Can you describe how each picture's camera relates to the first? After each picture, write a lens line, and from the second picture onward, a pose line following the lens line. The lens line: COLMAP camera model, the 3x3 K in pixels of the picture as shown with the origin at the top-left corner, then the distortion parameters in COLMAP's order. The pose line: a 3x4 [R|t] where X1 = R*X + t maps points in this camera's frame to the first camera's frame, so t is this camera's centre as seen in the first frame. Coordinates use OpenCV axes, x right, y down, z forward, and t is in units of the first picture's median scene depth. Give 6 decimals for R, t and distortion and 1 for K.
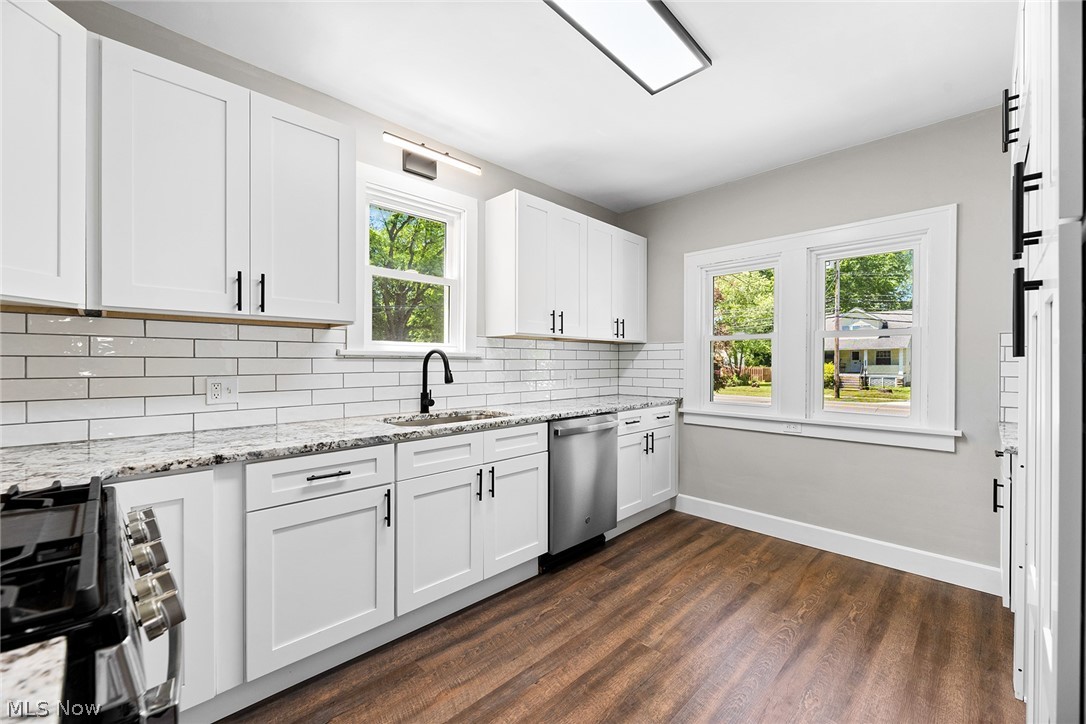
lens RADIAL K [[434.2, 0, 543.0], [0, 434.2, 362.0], [0, 0, 1]] dist [0.000740, 0.000083]
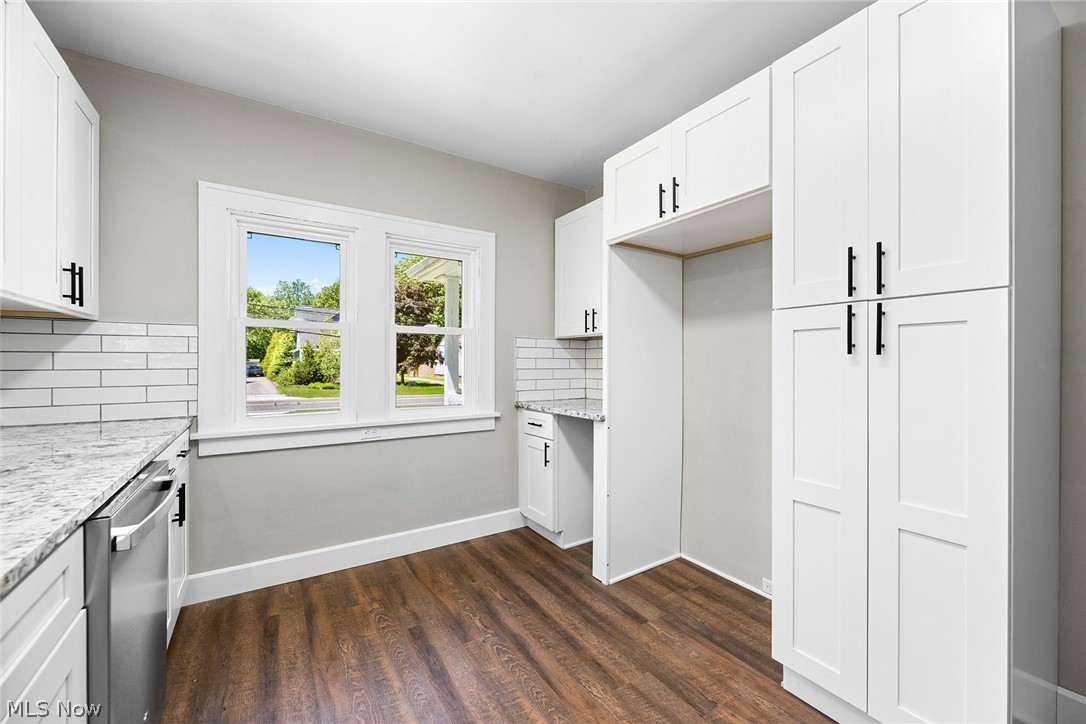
lens RADIAL K [[445.4, 0, 547.1], [0, 445.4, 354.8], [0, 0, 1]] dist [0.002808, 0.000051]
pose [[0.193627, 0.000626, 0.981075, -0.269397], [-0.010309, 0.999946, 0.001396, -0.012377], [-0.981021, -0.010384, 0.193623, 0.537075]]
